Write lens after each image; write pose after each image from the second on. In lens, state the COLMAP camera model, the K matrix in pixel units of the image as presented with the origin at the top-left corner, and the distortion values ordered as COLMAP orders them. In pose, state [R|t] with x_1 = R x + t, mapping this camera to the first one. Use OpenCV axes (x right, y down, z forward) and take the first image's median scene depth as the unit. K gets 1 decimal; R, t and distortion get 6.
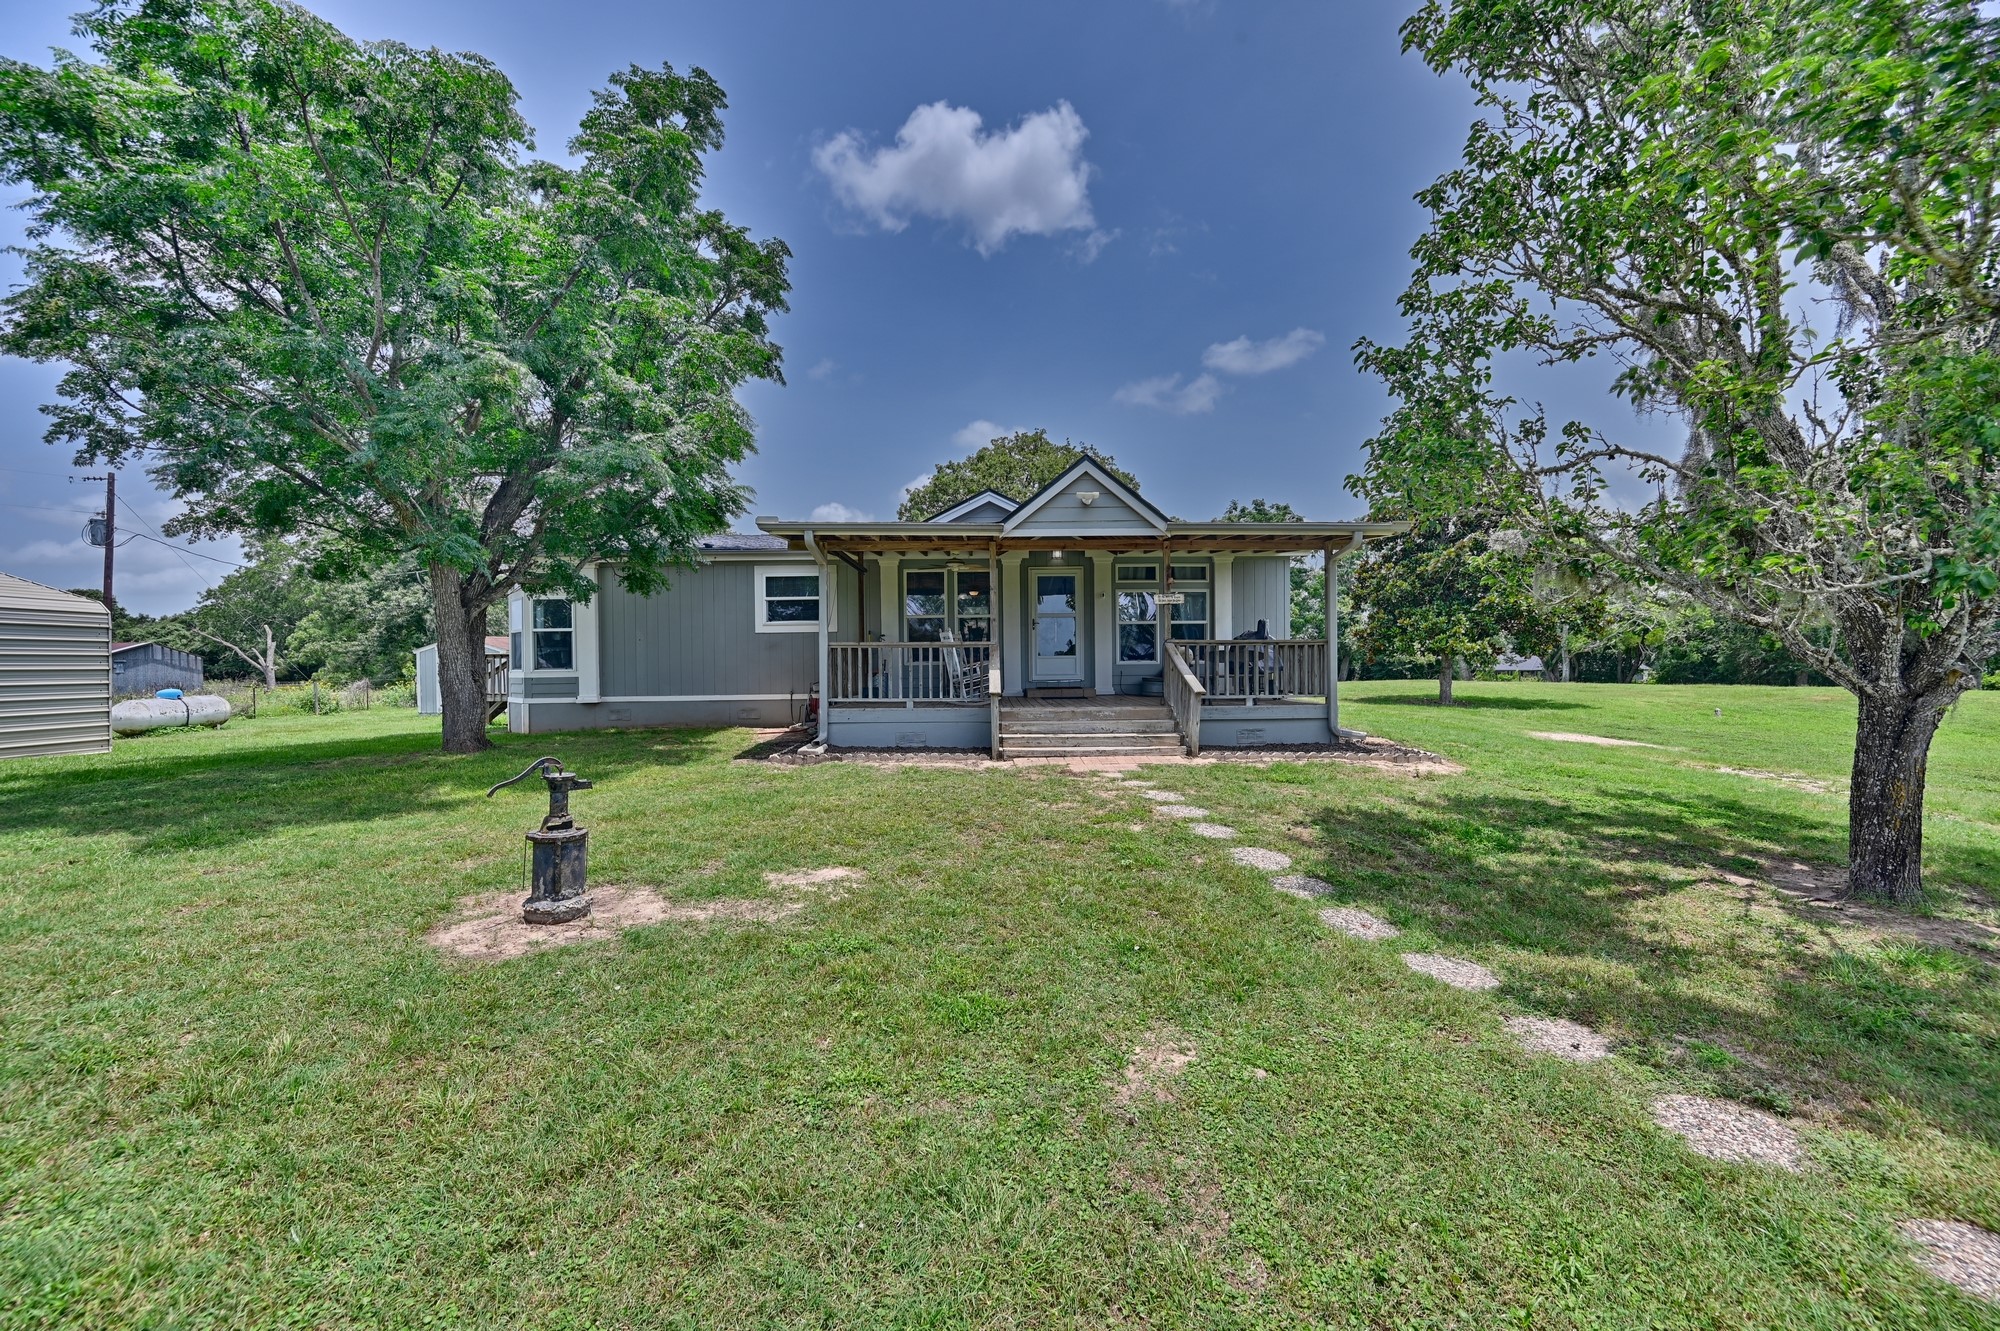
lens RADIAL K [[793.7, 0, 994.6], [0, 793.7, 668.8], [0, 0, 1]] dist [-0.003355, 0.000491]
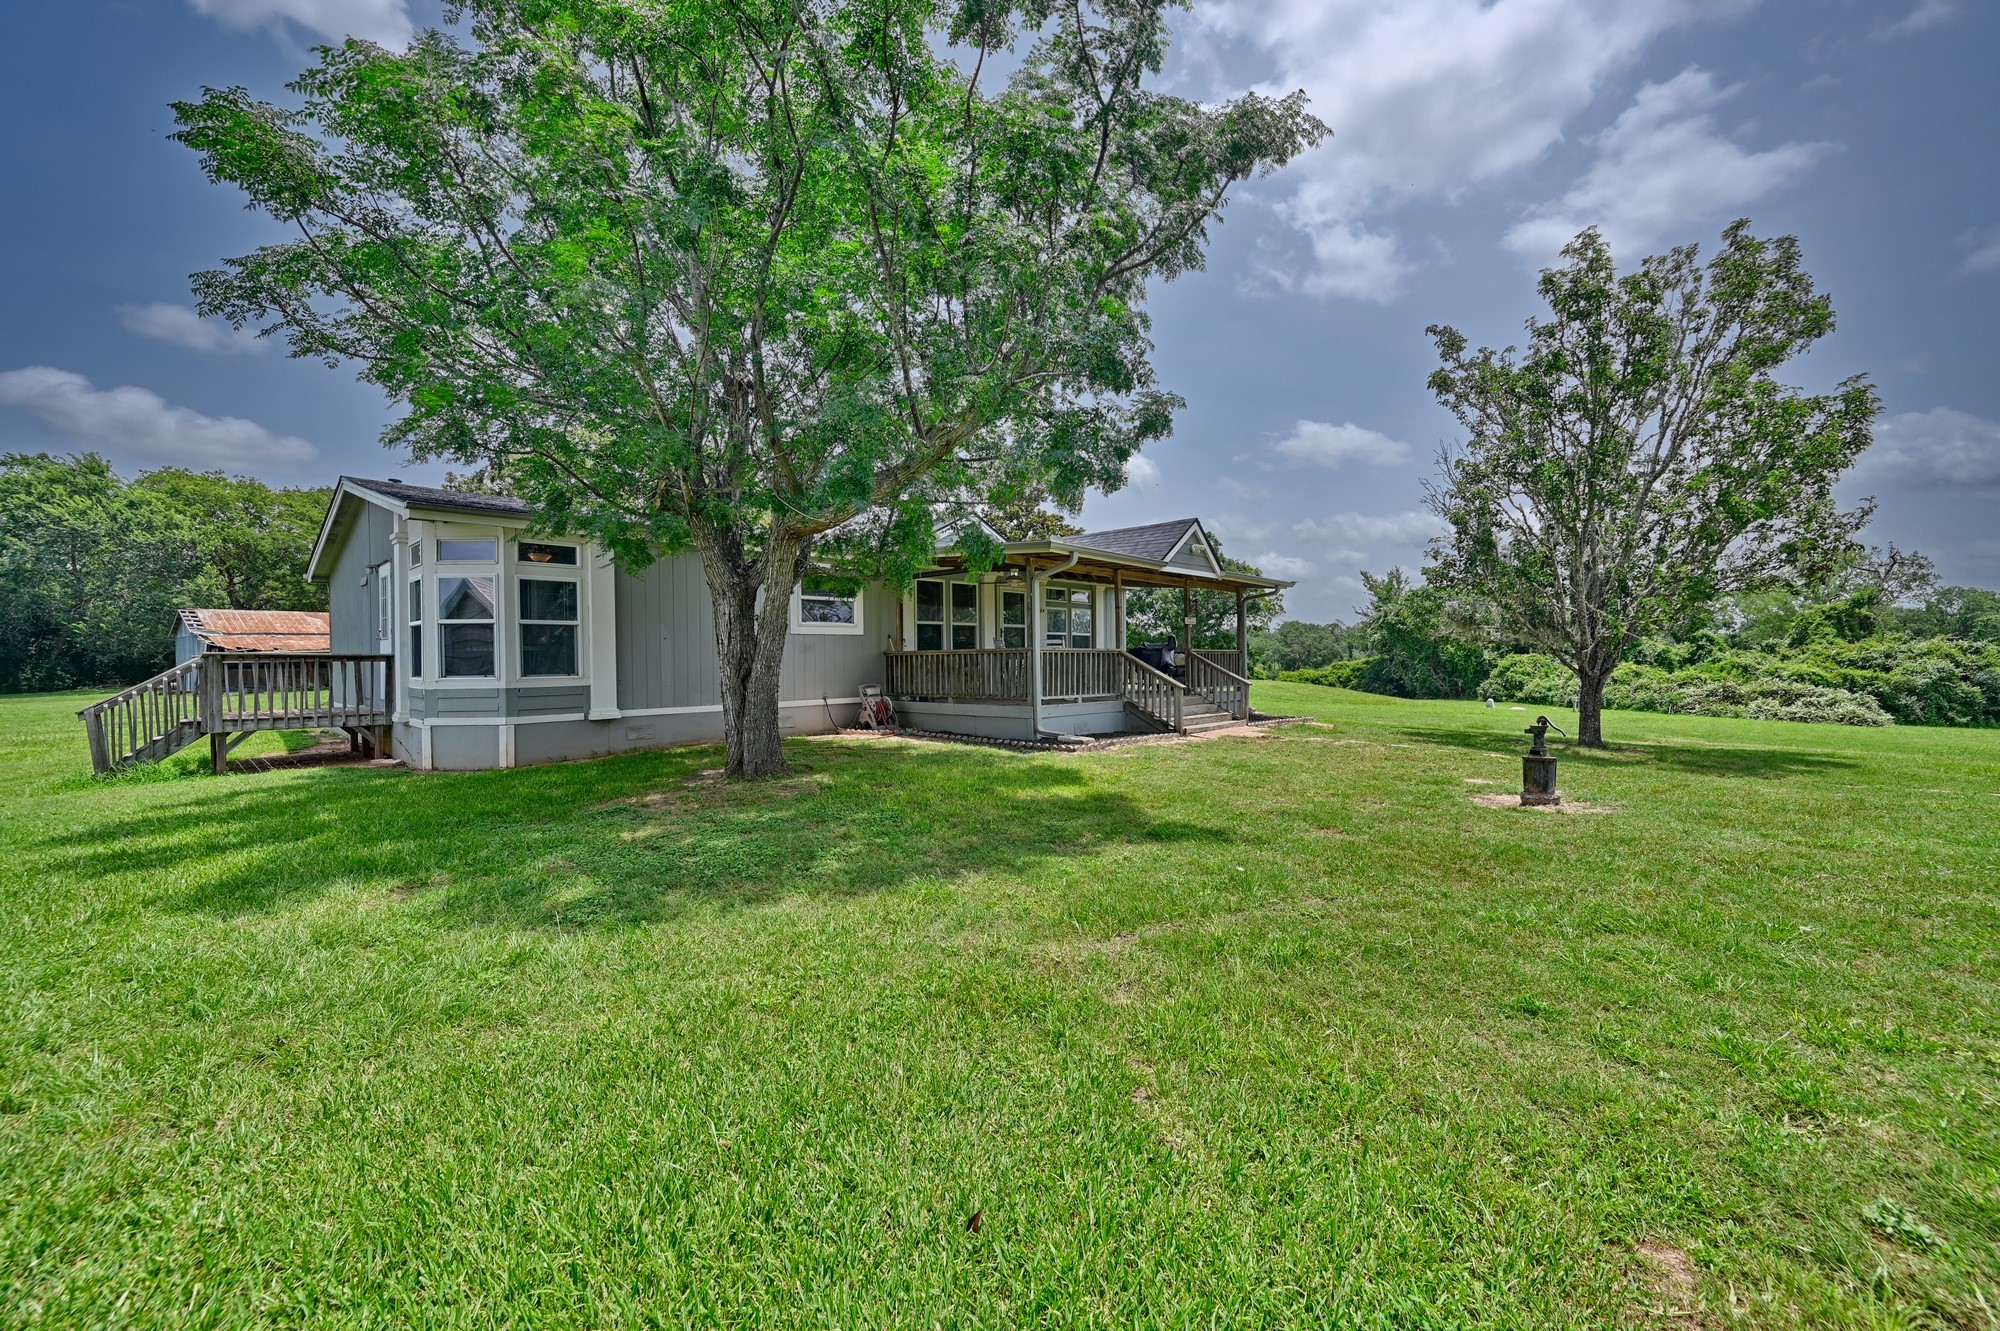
lens RADIAL K [[793.7, 0, 1008.7], [0, 793.7, 667.1], [0, 0, 1]] dist [-0.003355, 0.000491]
pose [[0.690445, -0.003059, 0.723378, -1.040252], [0.007827, 0.999964, -0.003241, -0.001788], [-0.723342, 0.007899, 0.690444, 0.242553]]
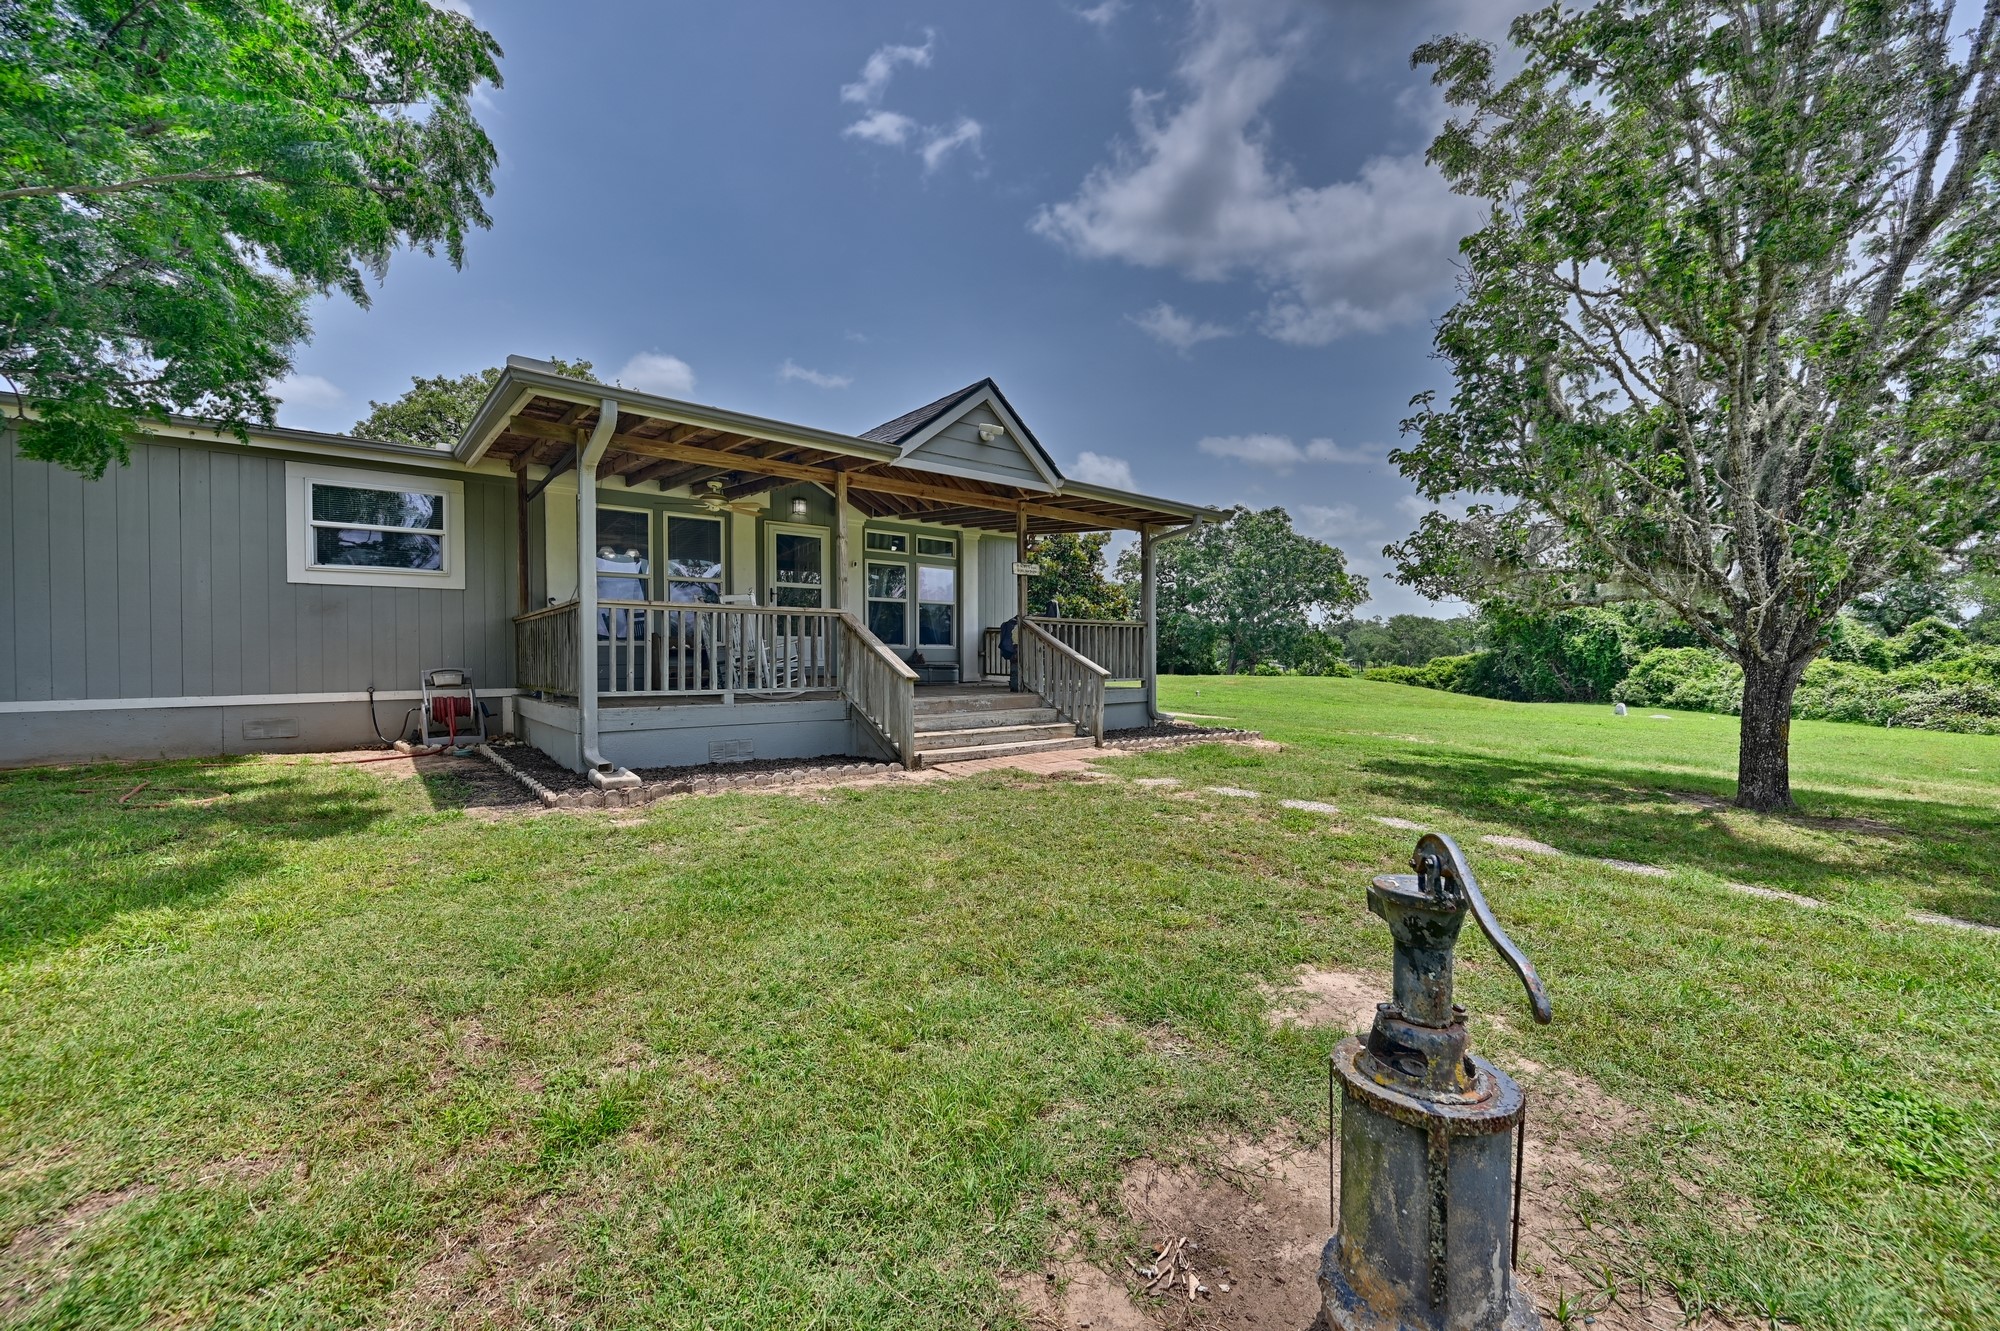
lens RADIAL K [[793.7, 0, 1009.4], [0, 793.7, 663.3], [0, 0, 1]] dist [-0.003355, 0.000491]
pose [[0.778956, 0.002452, 0.627074, -0.335578], [0.000334, 0.999991, -0.004325, 0.018277], [-0.627079, 0.003579, 0.778948, 0.332520]]
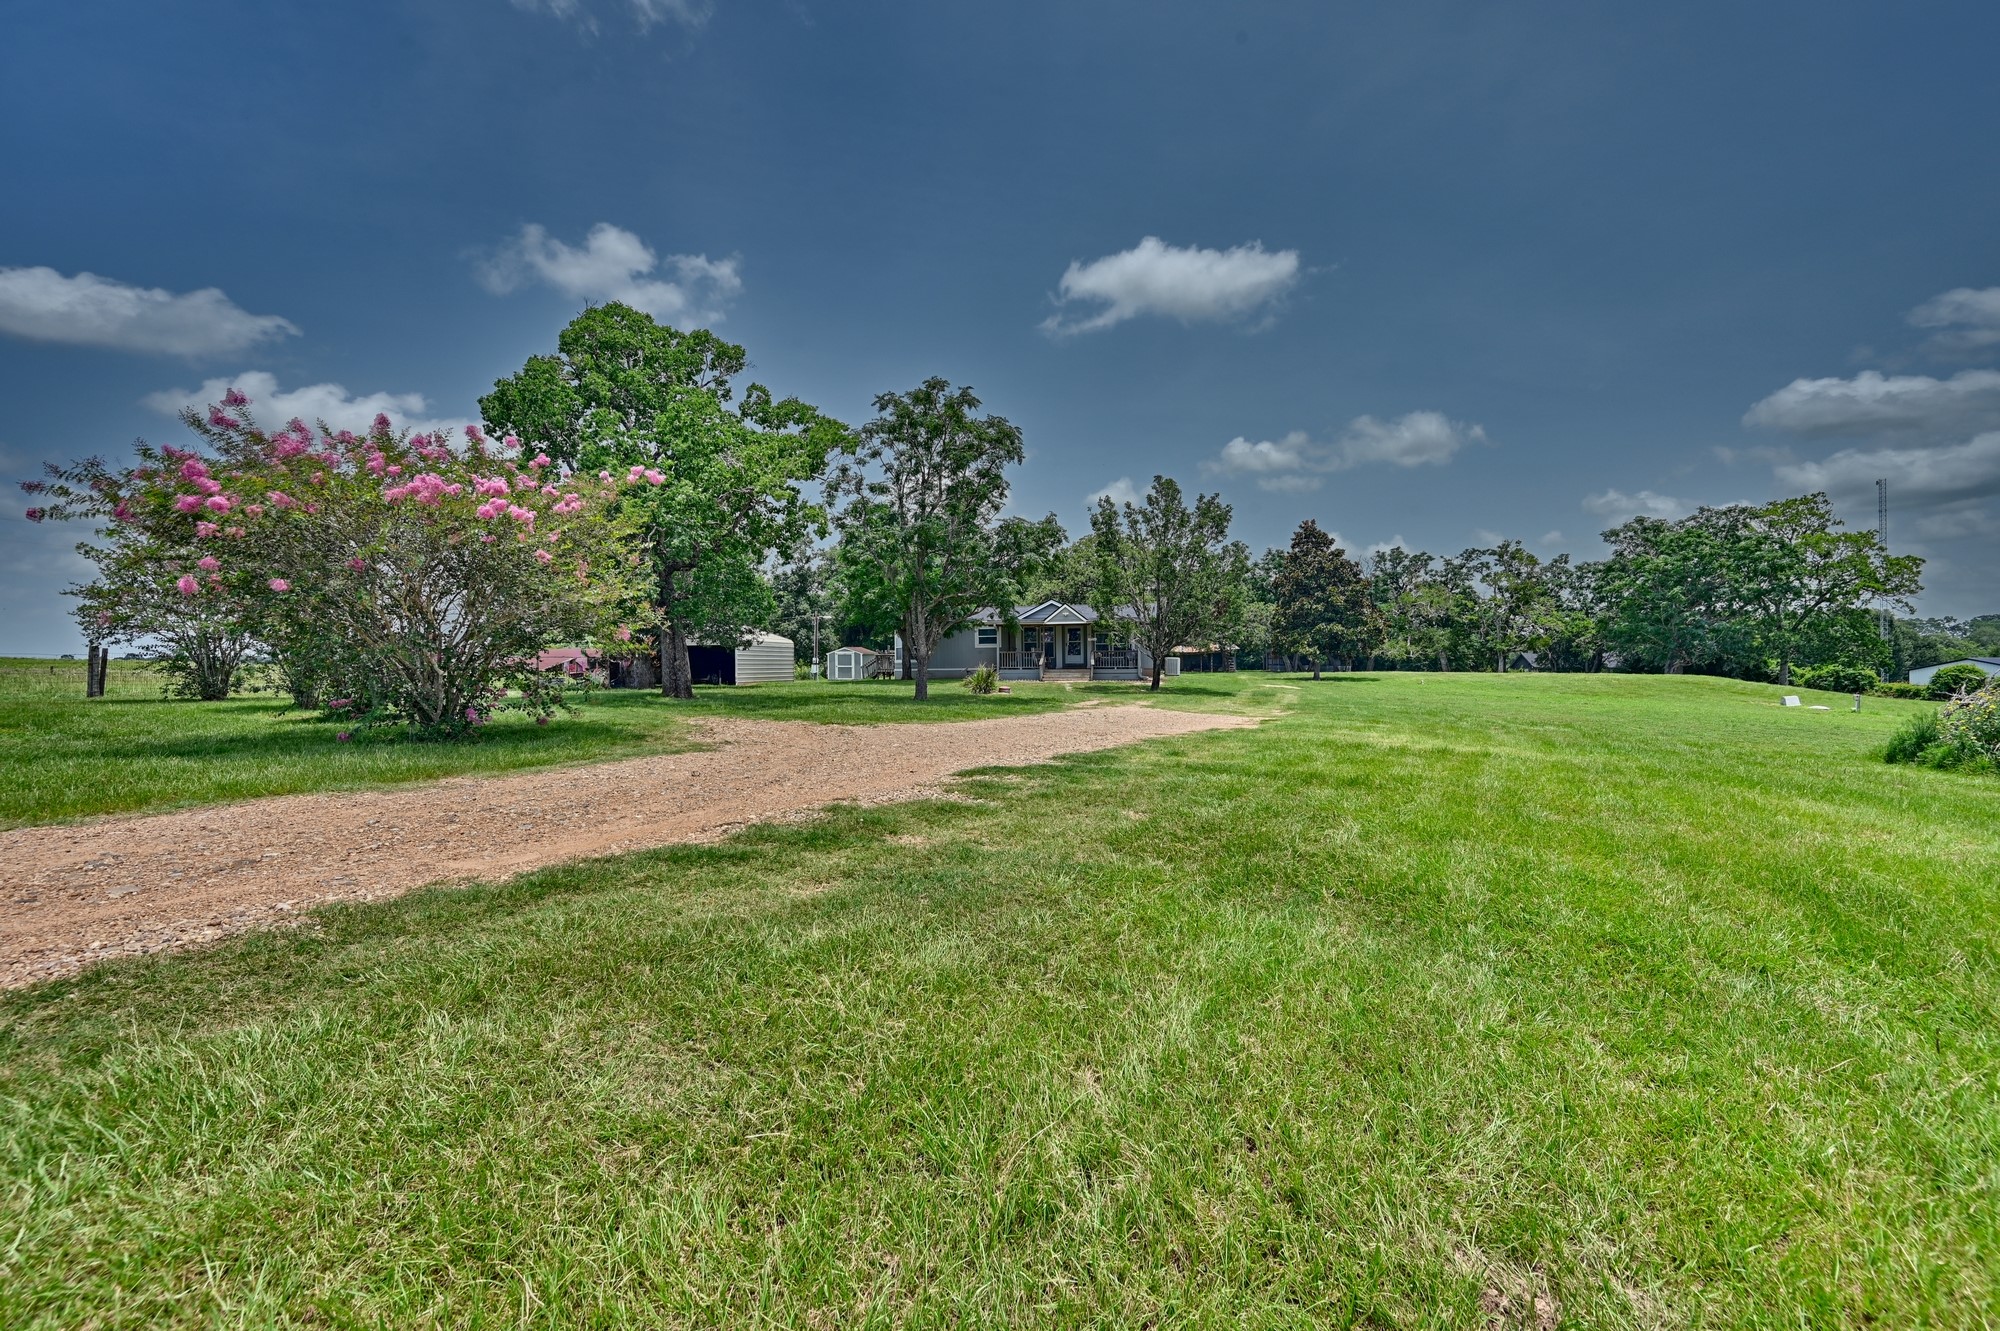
lens RADIAL K [[793.7, 0, 1000.5], [0, 793.7, 663.3], [0, 0, 1]] dist [-0.003355, 0.000491]
pose [[0.946266, 0.008759, -0.323270, 0.989125], [-0.009973, 0.999948, -0.002097, 0.022182], [0.323235, 0.005208, 0.946304, -2.350474]]
